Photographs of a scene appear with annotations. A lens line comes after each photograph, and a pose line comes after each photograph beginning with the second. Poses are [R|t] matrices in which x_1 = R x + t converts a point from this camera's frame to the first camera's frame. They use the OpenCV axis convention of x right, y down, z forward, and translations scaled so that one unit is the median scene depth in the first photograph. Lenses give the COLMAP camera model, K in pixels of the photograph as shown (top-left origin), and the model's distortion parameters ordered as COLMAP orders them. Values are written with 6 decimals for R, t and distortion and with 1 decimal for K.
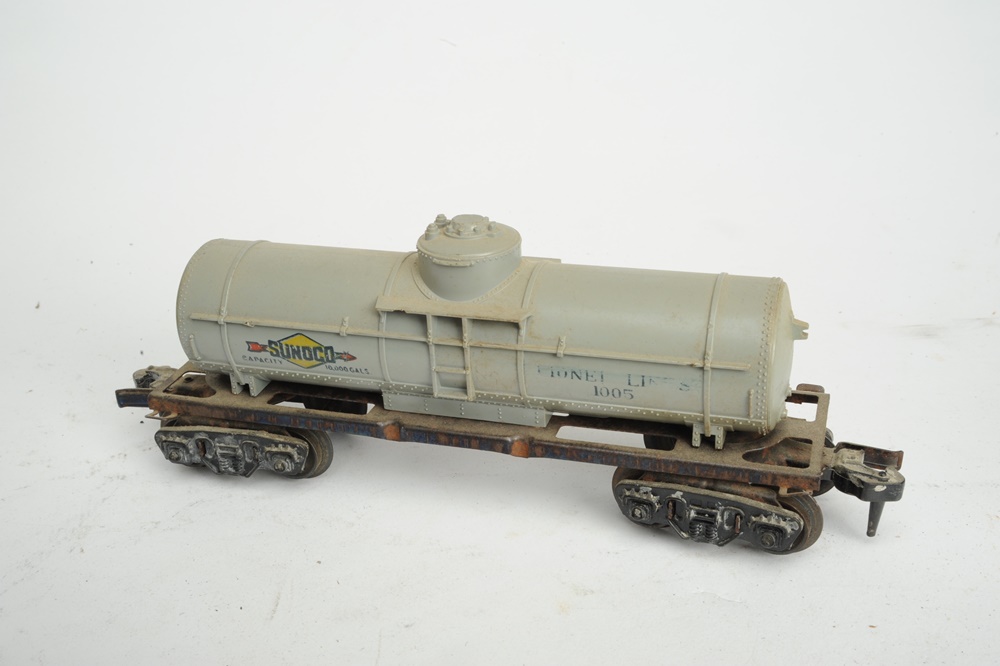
lens RADIAL K [[1251.6, 0, 500.0], [0, 1251.6, 333.0], [0, 0, 1]] dist [0.104464, 0.013729]
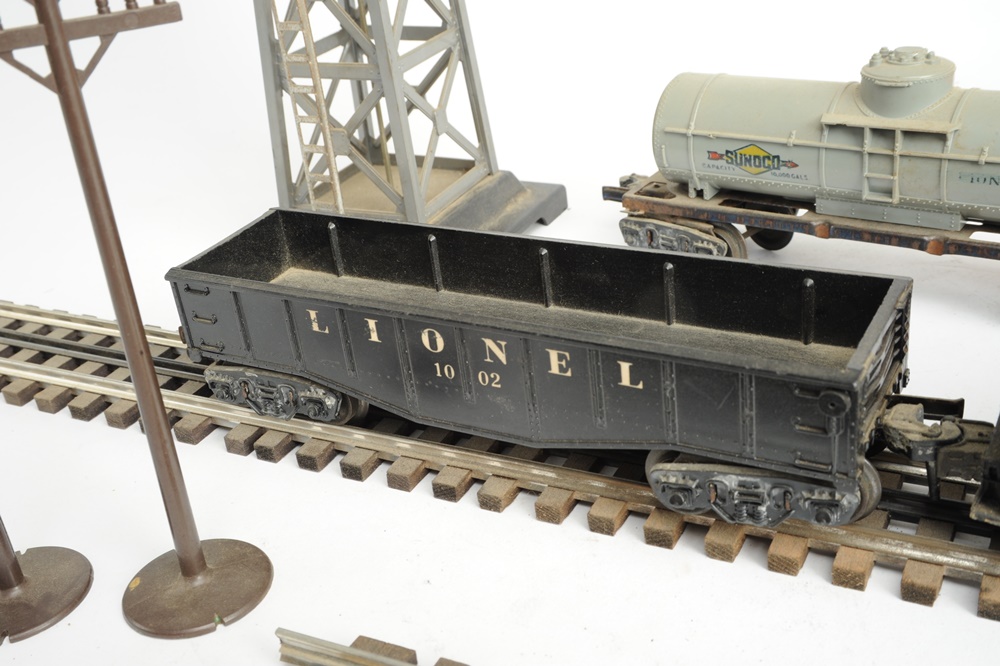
lens RADIAL K [[1251.6, 0, 500.0], [0, 1251.6, 333.0], [0, 0, 1]] dist [0.104464, 0.013729]
pose [[0.951706, 0.092871, -0.292626, -0.016558], [-0.076148, 0.994771, 0.068057, 0.120127], [0.297417, -0.042487, 0.953802, -0.264102]]
